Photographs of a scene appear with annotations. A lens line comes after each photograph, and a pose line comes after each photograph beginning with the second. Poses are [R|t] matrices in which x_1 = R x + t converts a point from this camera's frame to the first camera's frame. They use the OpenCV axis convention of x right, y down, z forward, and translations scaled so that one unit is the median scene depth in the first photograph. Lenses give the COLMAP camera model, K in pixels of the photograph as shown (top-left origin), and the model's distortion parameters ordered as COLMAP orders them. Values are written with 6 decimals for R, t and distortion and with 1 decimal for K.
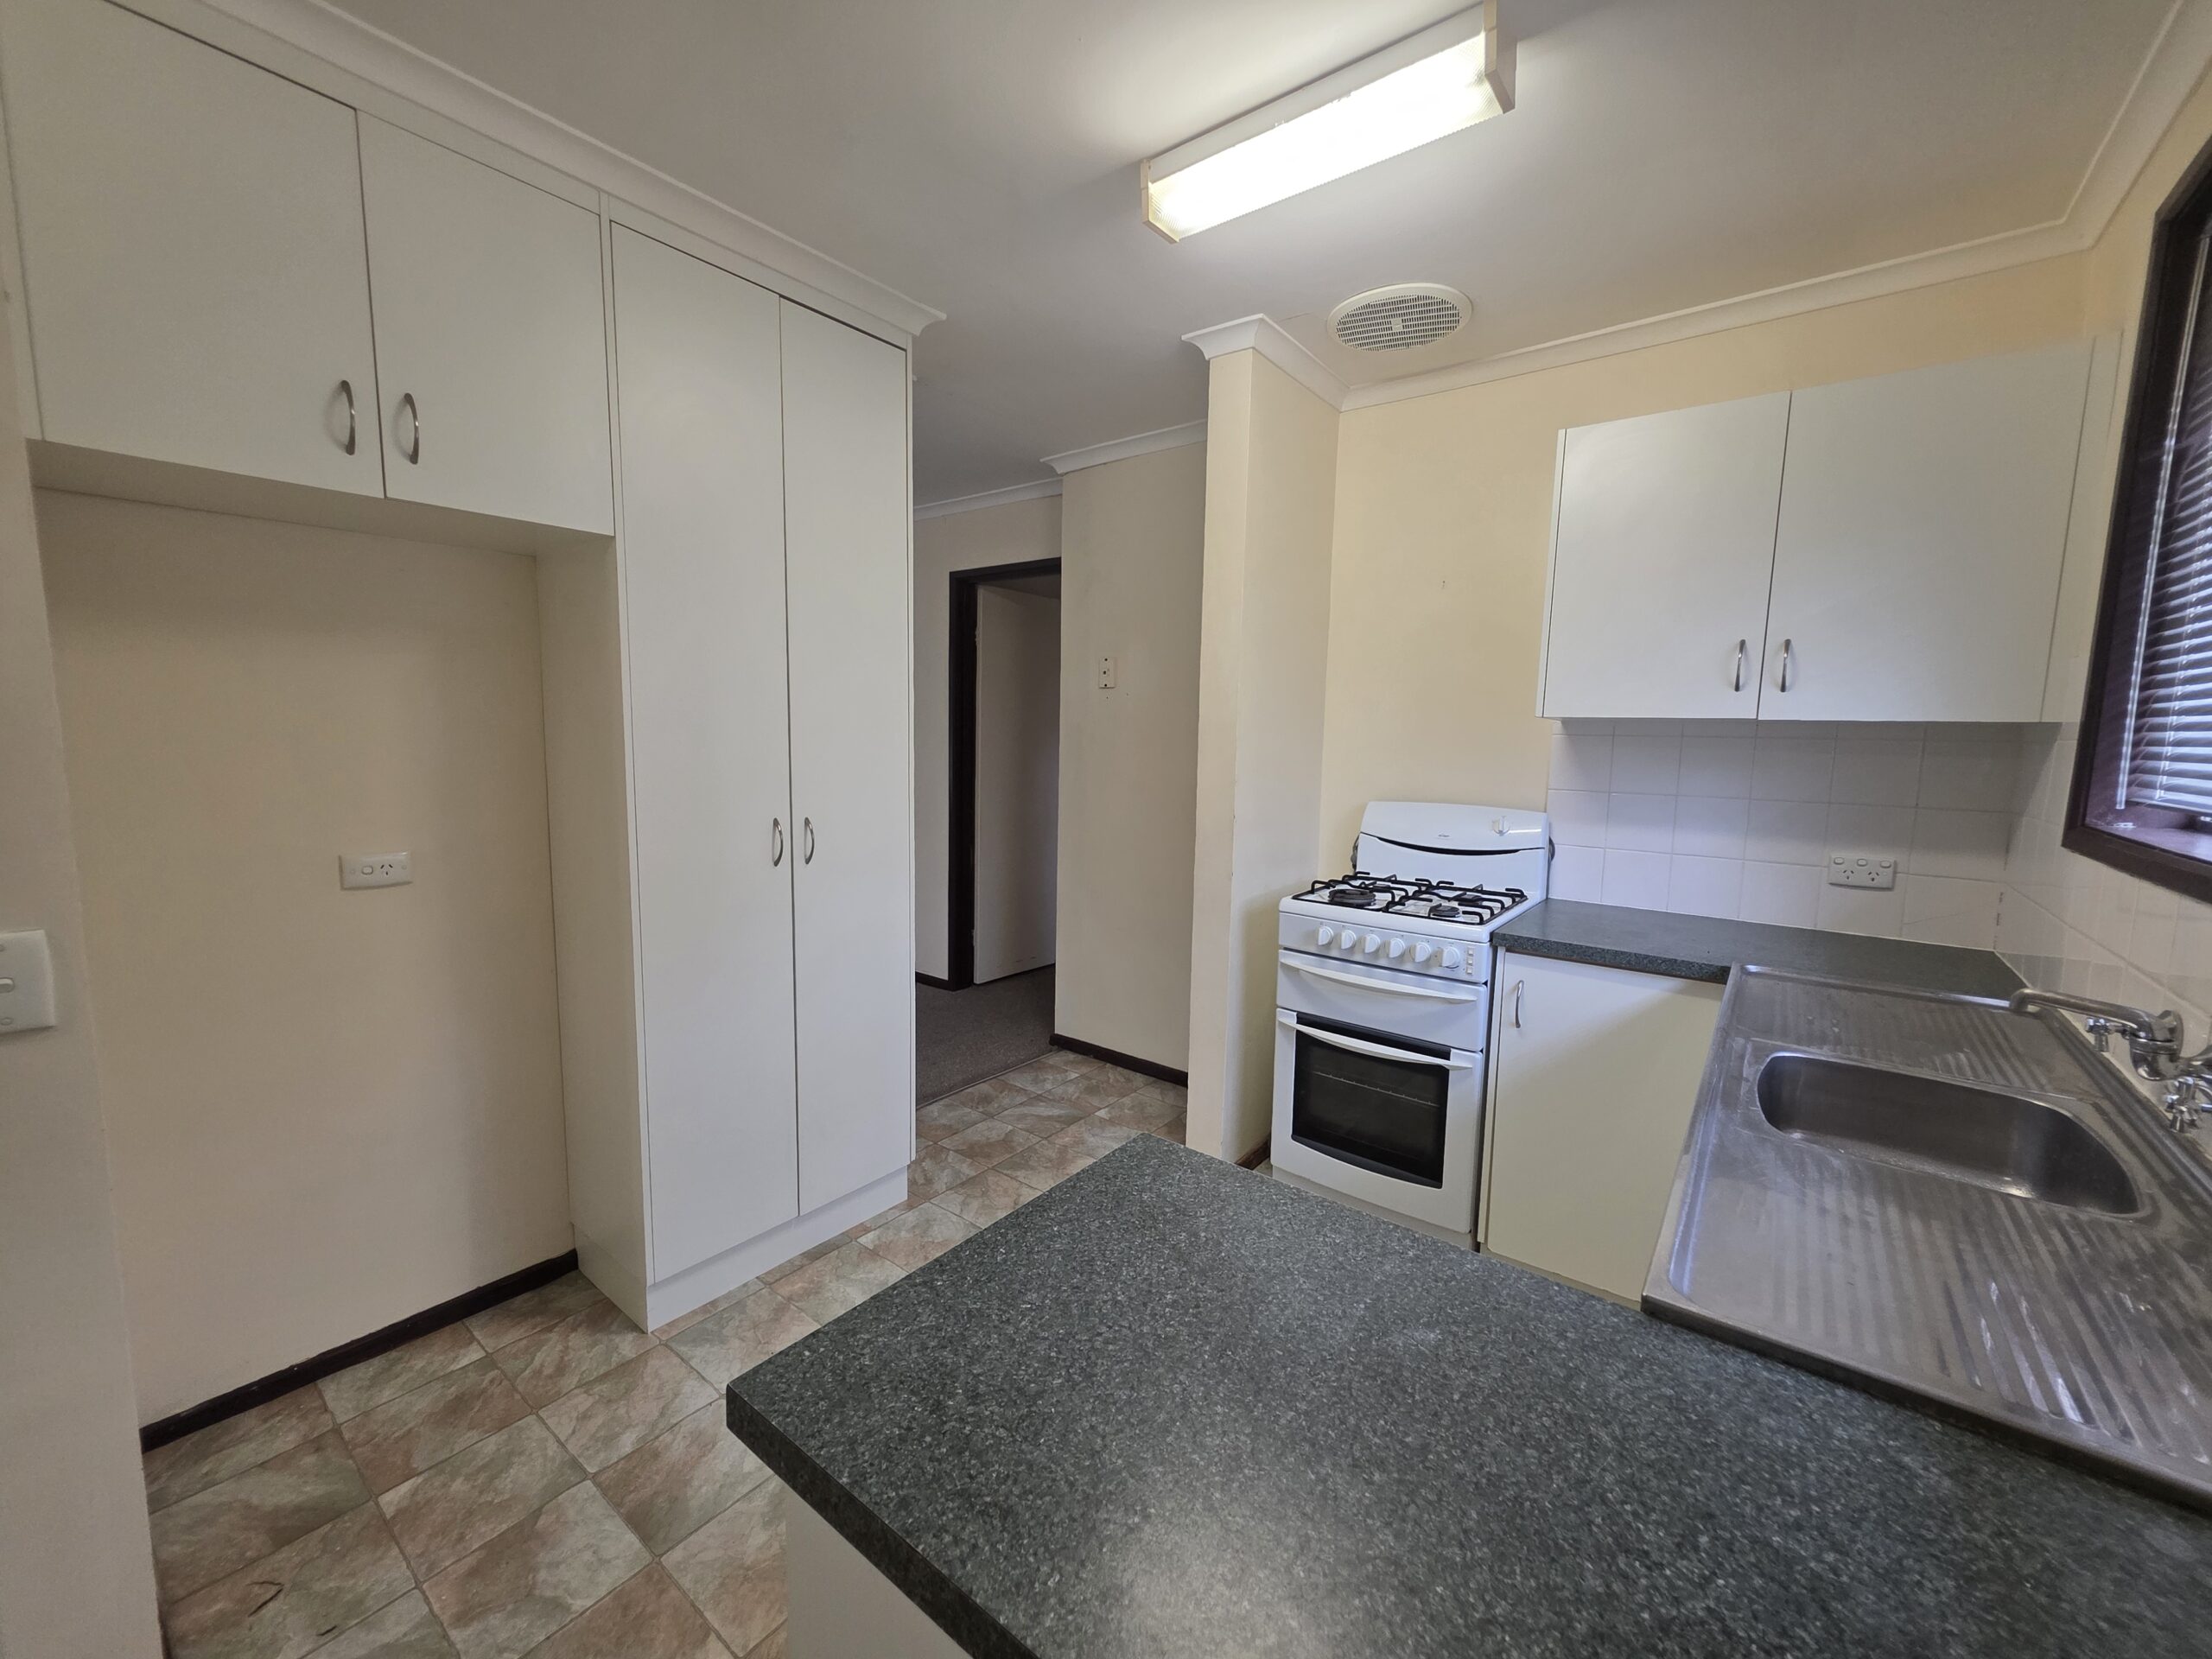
lens RADIAL K [[880.6, 0, 1109.3], [0, 880.6, 832.5], [0, 0, 1]] dist [0.002148, -0.000110]
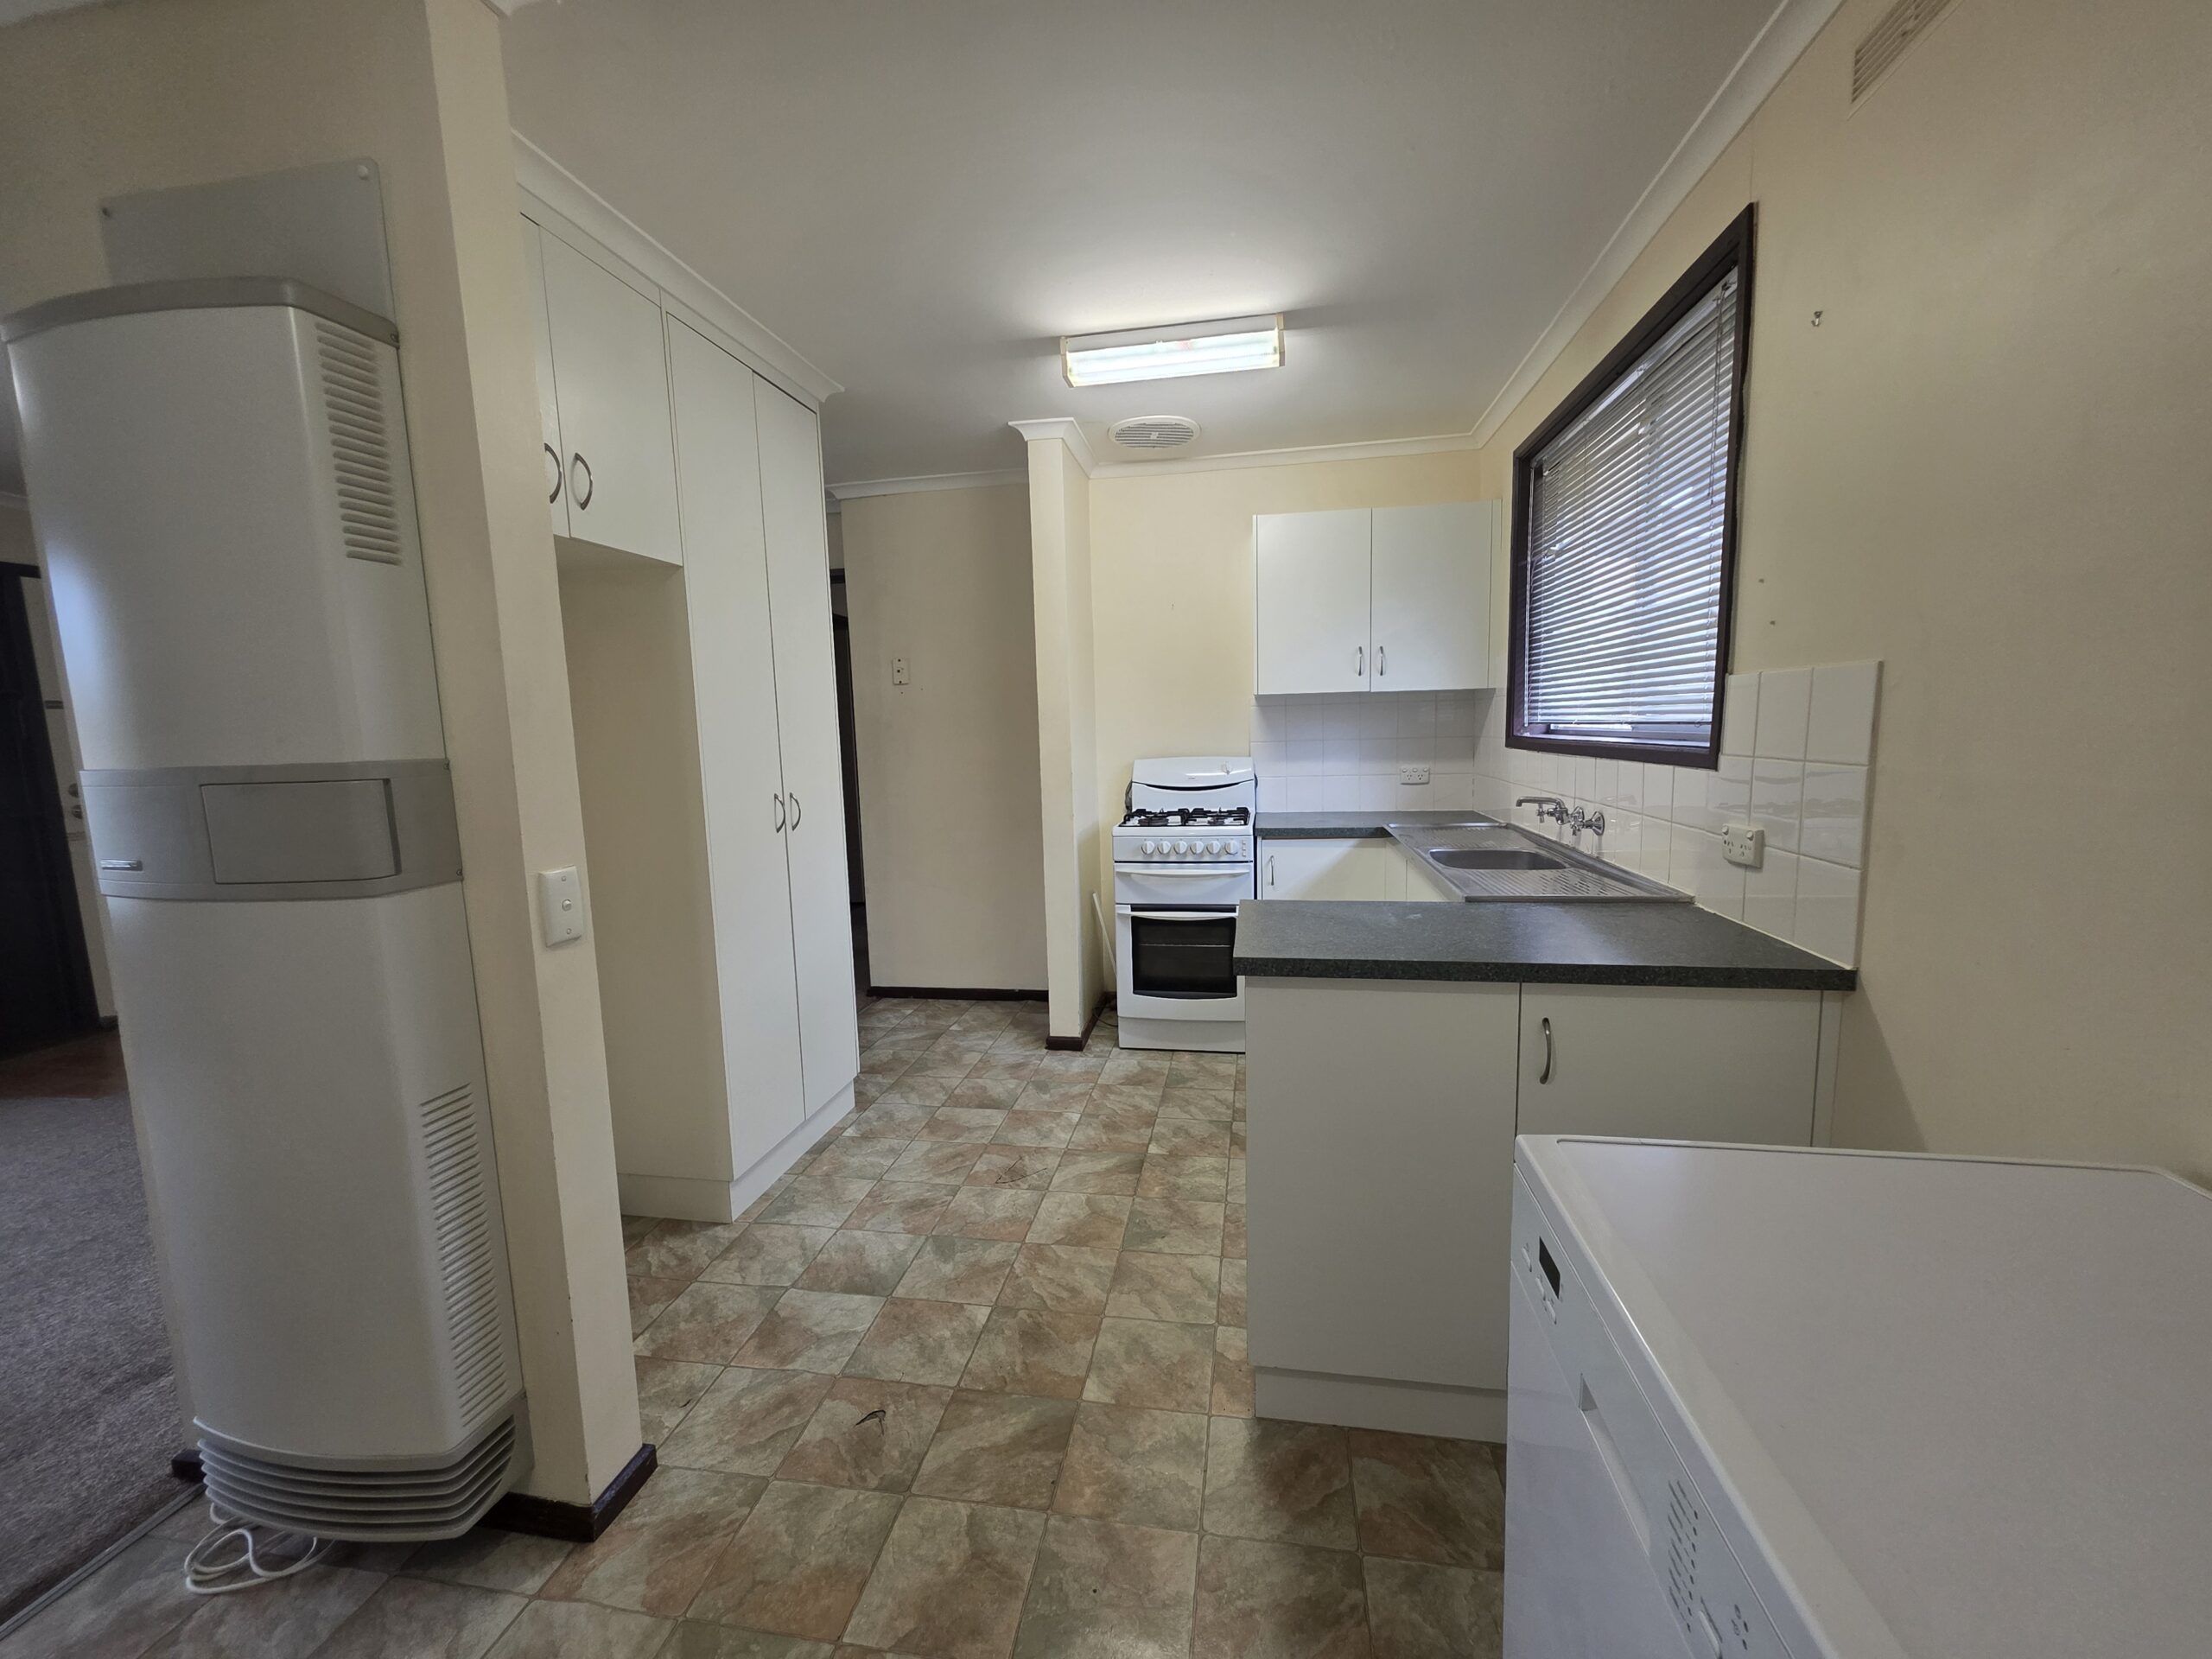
lens RADIAL K [[880.6, 0, 1116.5], [0, 880.6, 831.2], [0, 0, 1]] dist [0.002148, -0.000110]
pose [[0.880418, -0.099593, 0.463621, -0.493217], [0.098284, 0.994791, 0.027055, 0.046633], [-0.463901, 0.021747, 0.885620, -0.284437]]
